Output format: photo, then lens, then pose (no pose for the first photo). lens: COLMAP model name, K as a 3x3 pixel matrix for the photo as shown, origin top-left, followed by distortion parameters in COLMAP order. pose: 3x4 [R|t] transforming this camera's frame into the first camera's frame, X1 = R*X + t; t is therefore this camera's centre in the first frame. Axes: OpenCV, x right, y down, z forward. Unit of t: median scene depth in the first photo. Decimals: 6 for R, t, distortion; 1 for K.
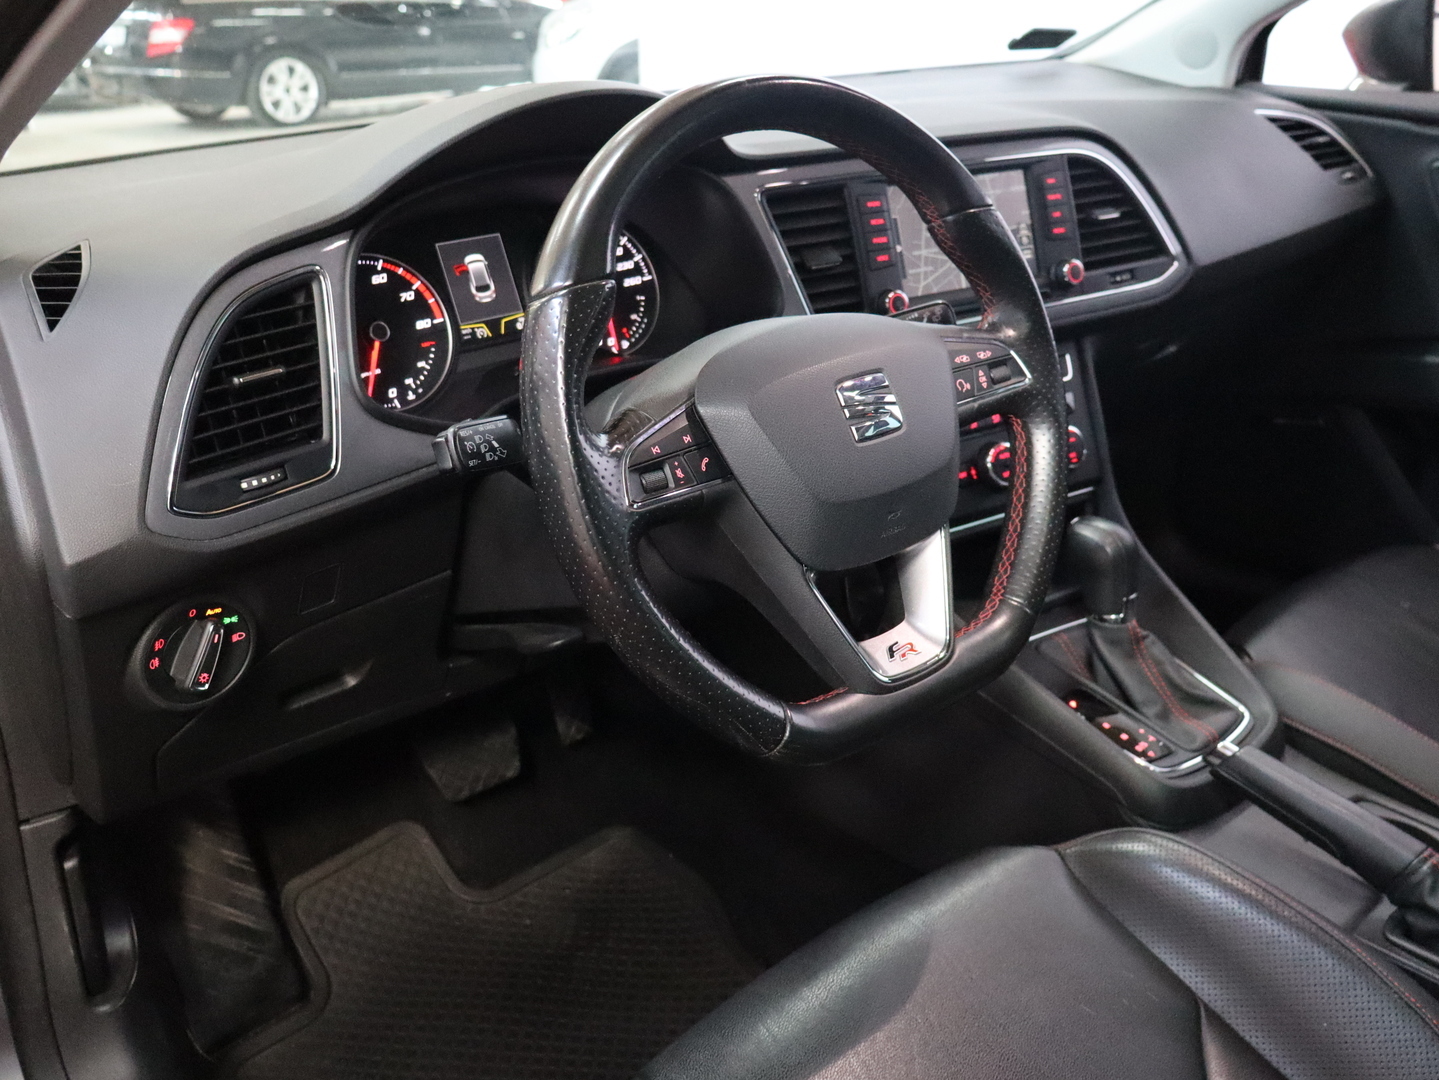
lens RADIAL K [[1345.5, 0, 719.5], [0, 1345.5, 540.0], [0, 0, 1]] dist [0.017099, 0.009877]
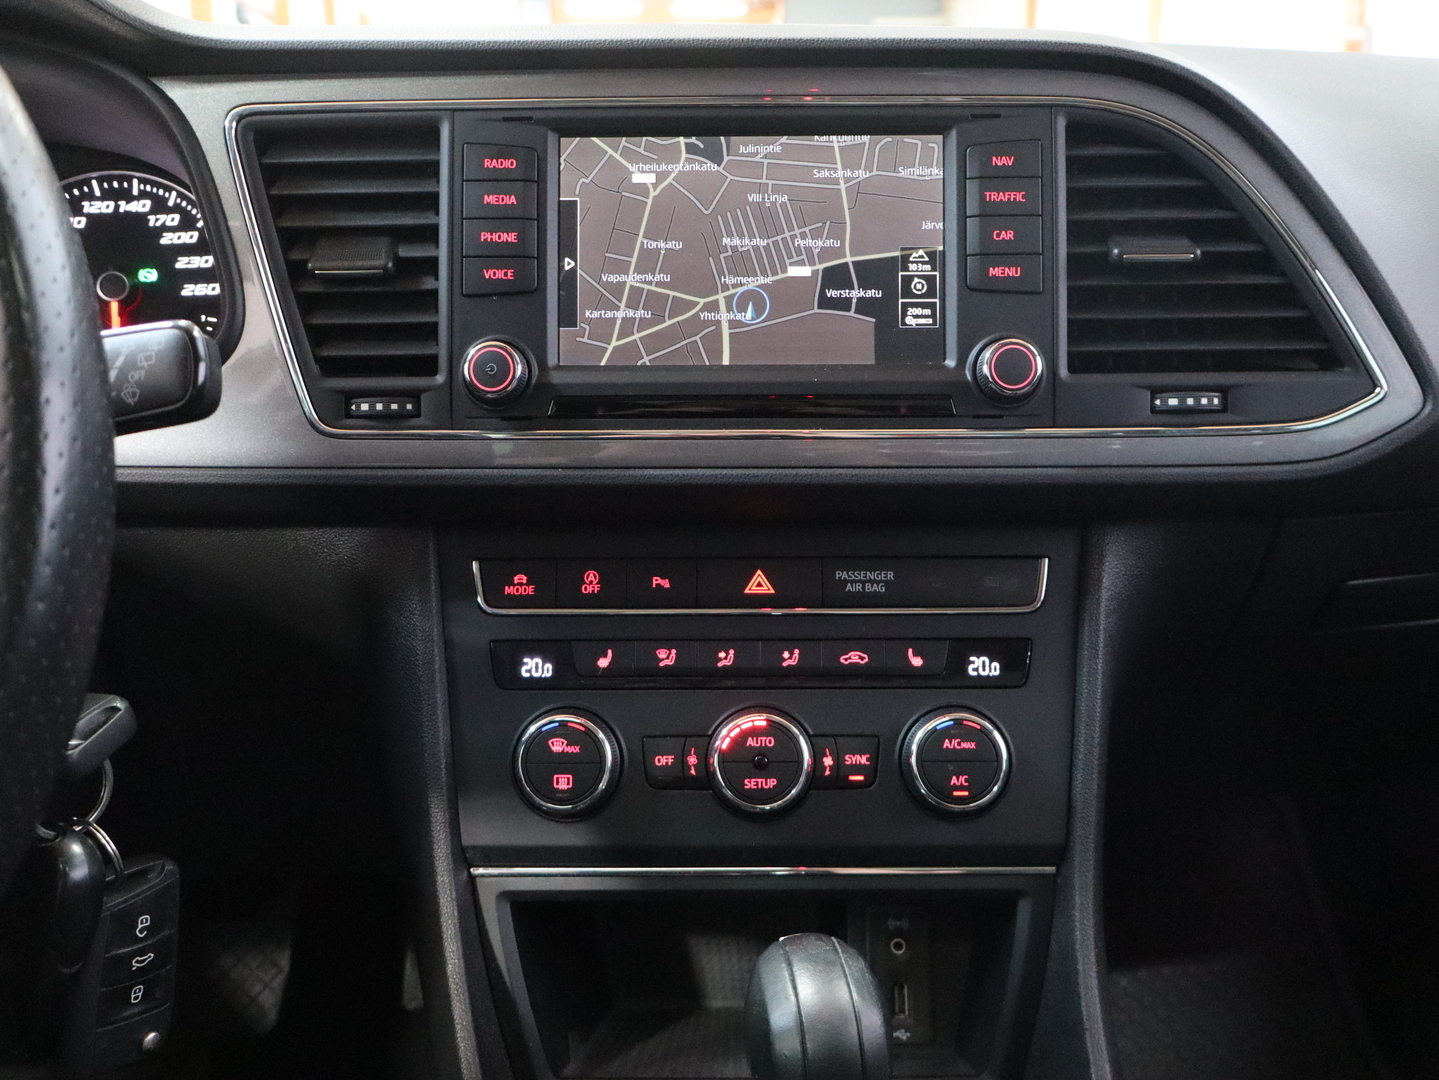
lens RADIAL K [[1345.5, 0, 719.5], [0, 1345.5, 540.0], [0, 0, 1]] dist [0.017099, 0.009877]
pose [[0.840190, 0.169379, -0.515162, 0.476283], [-0.222318, 0.974055, -0.042326, -0.120131], [0.494627, 0.150092, 0.856047, 0.675295]]
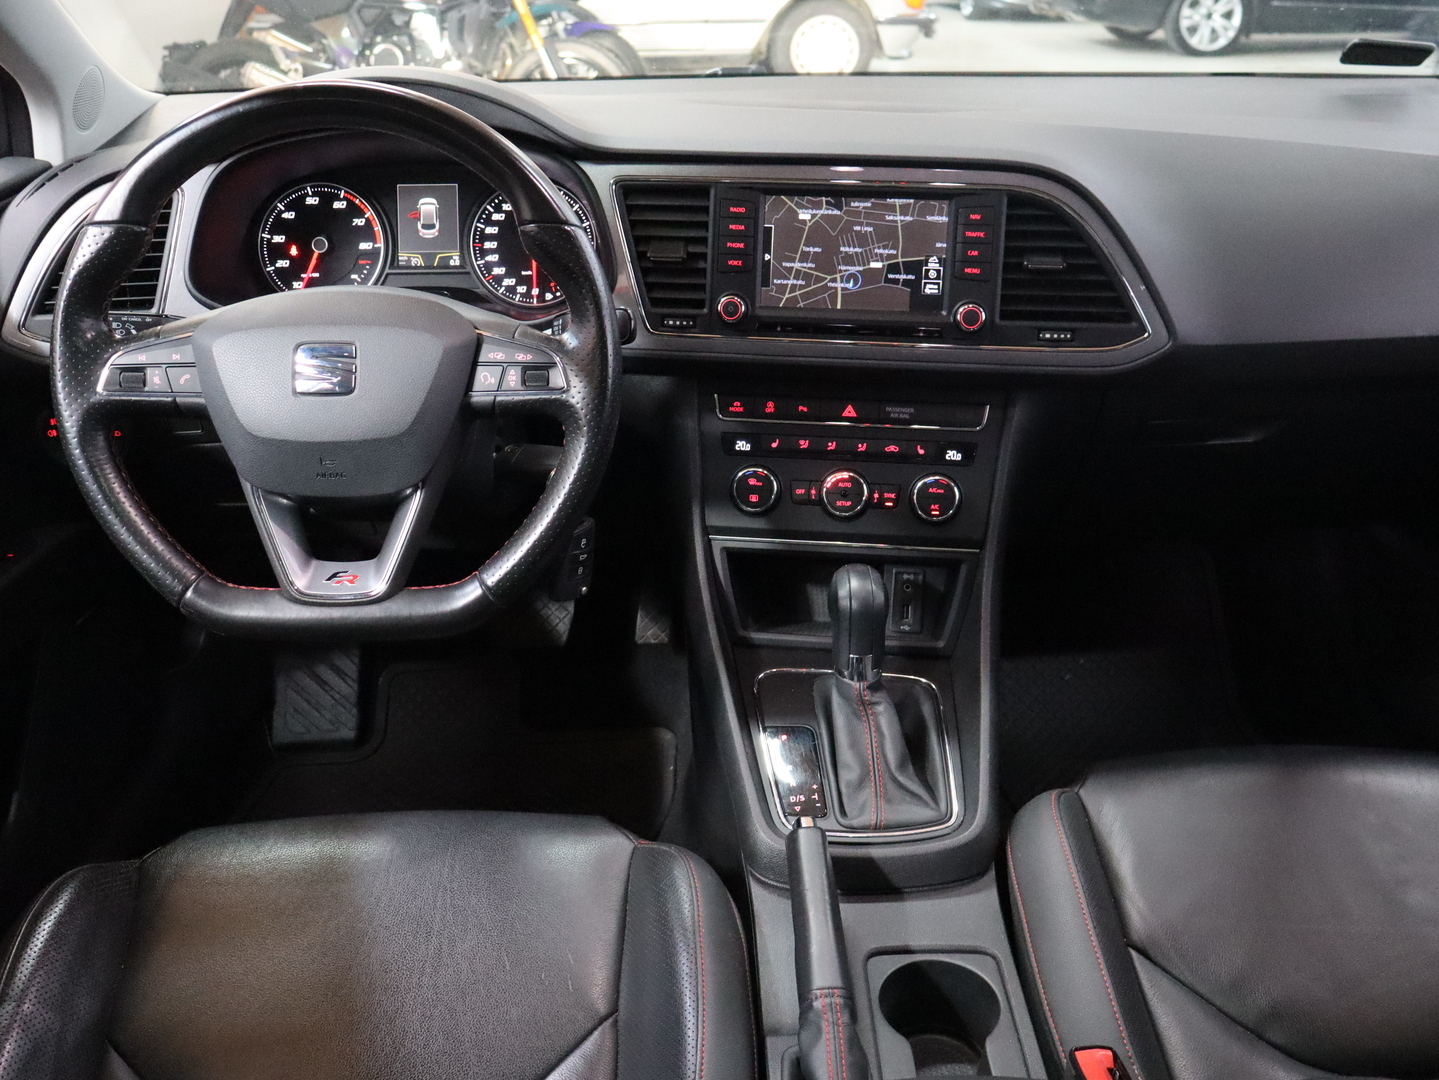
lens RADIAL K [[1345.5, 0, 719.5], [0, 1345.5, 540.0], [0, 0, 1]] dist [0.017099, 0.009877]
pose [[0.775050, 0.295064, -0.558779, 0.795406], [-0.264431, 0.954582, 0.137292, -0.152545], [0.573910, 0.041350, 0.817874, 0.161584]]
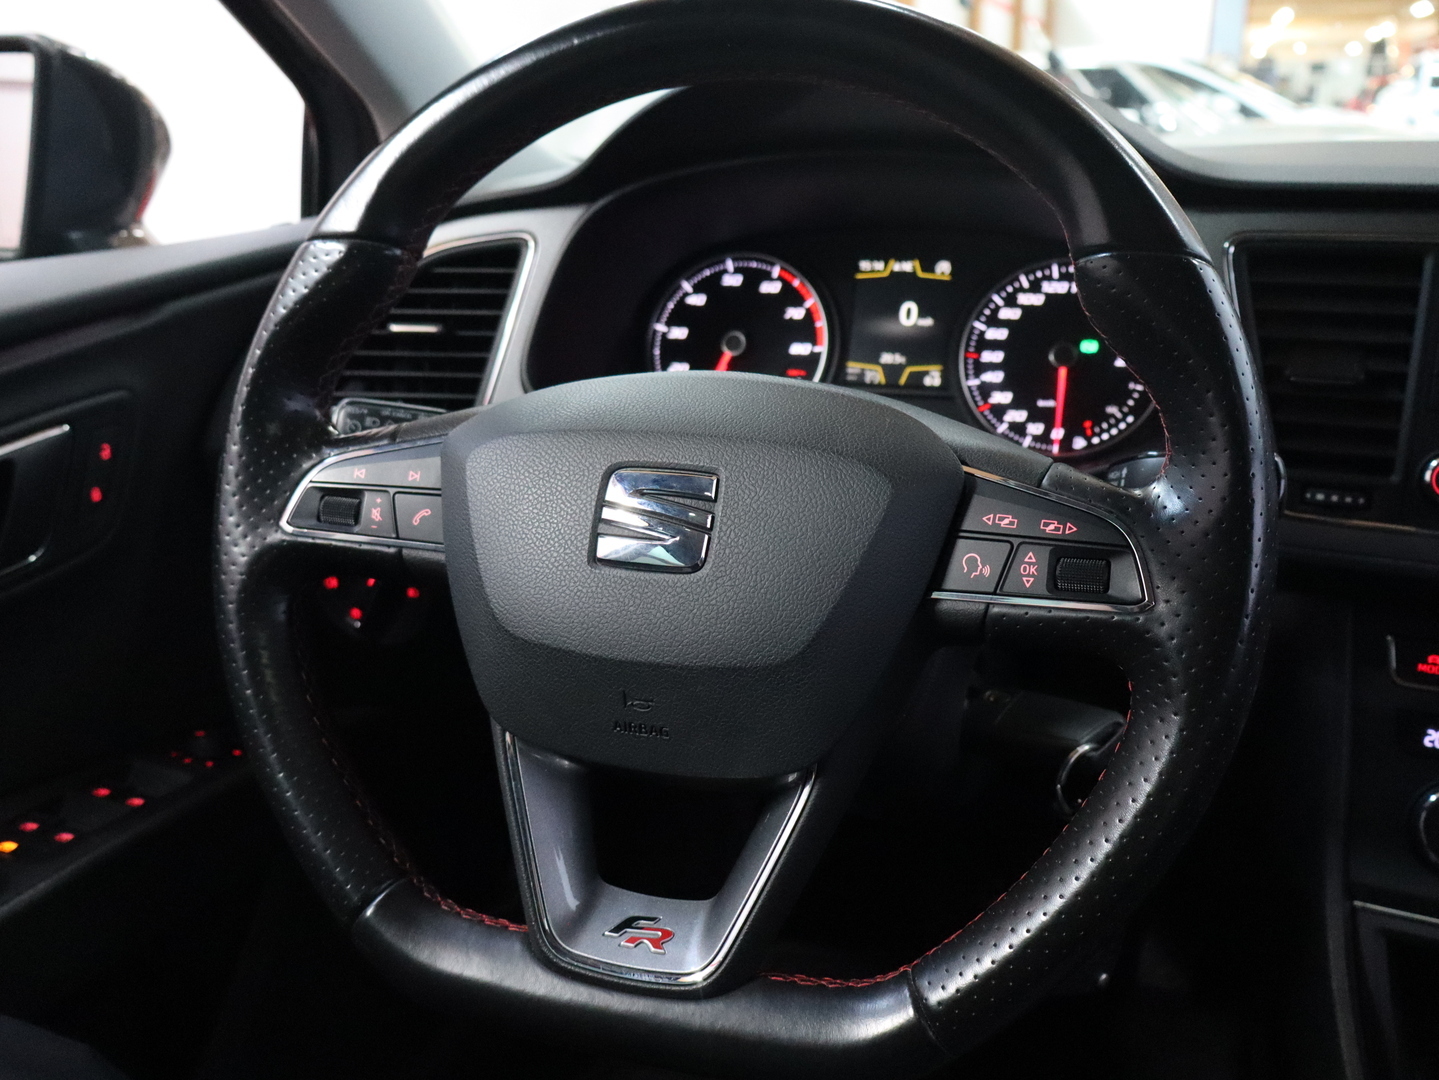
lens RADIAL K [[1390.0, 0, 743.5], [0, 1390.0, 545.6], [0, 0, 1]] dist [0.014565, 0.017411]
pose [[0.529642, 0.275319, -0.802296, 0.458976], [-0.333626, 0.937238, 0.101381, -0.117911], [0.779854, 0.213972, 0.588255, 0.480859]]
